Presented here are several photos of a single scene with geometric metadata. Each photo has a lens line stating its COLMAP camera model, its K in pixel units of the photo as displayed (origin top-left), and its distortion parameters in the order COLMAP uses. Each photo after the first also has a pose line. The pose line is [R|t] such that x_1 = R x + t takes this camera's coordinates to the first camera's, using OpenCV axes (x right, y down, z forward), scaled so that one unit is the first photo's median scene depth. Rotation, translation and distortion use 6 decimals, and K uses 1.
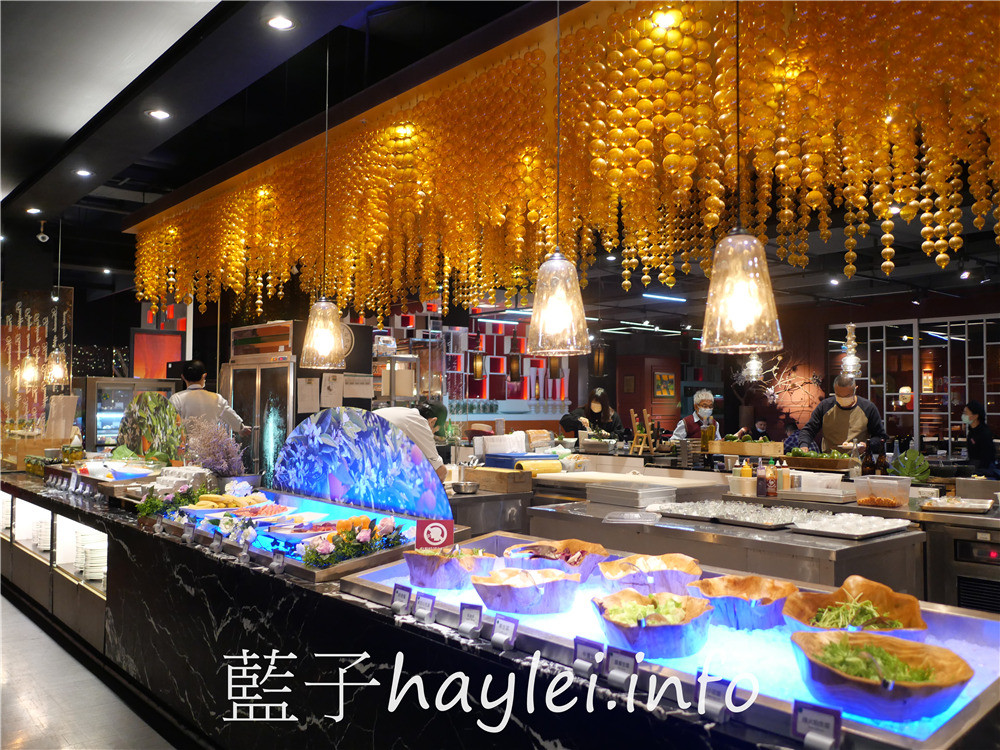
lens RADIAL K [[878.2, 0, 503.1], [0, 878.2, 377.5], [0, 0, 1]] dist [-0.022577, 0.007588]
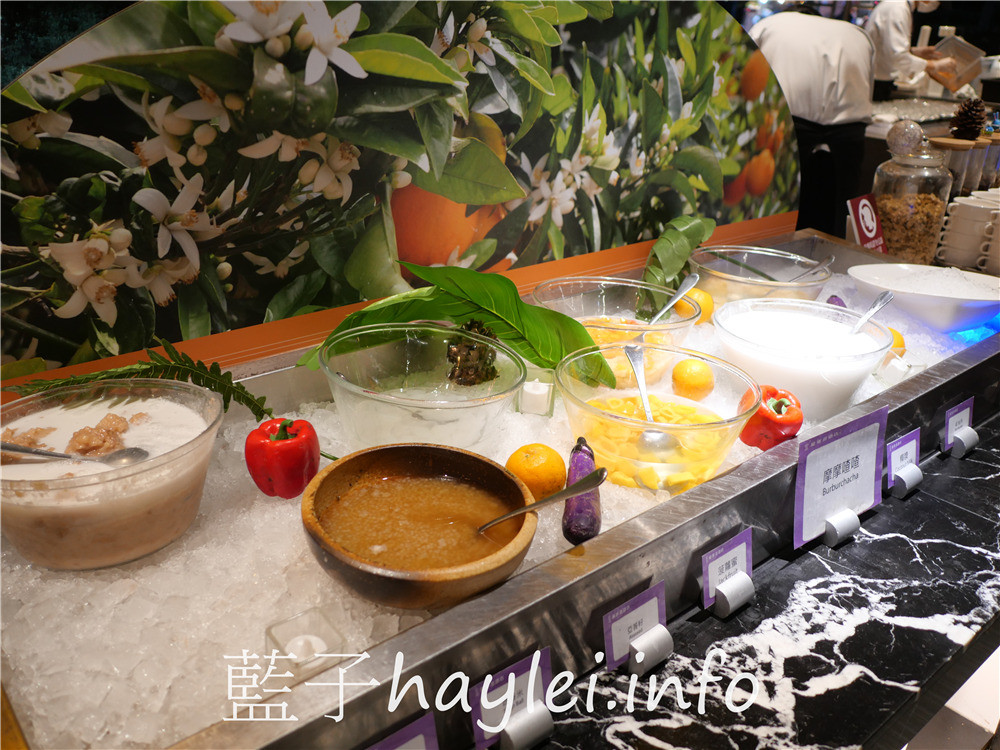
lens RADIAL K [[878.2, 0, 502.1], [0, 878.2, 373.1], [0, 0, 1]] dist [-0.022577, 0.007588]
pose [[-0.022686, -0.369429, 0.928982, -0.510327], [-0.041721, 0.928762, 0.368322, 0.065645], [-0.998872, -0.030402, -0.036483, 1.052113]]
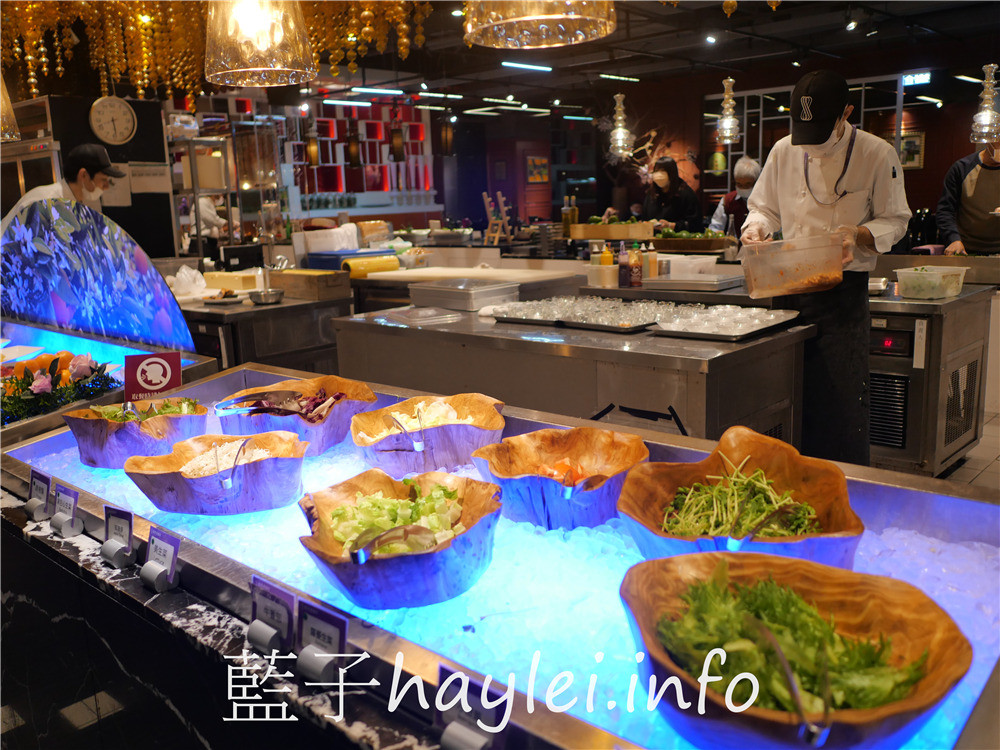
lens RADIAL K [[878.2, 0, 504.2], [0, 878.2, 373.1], [0, 0, 1]] dist [-0.022577, 0.007588]
pose [[0.989833, -0.068113, 0.124866, 0.090465], [0.038089, 0.972753, 0.228692, 0.024357], [-0.137041, -0.221611, 0.965458, 0.237775]]
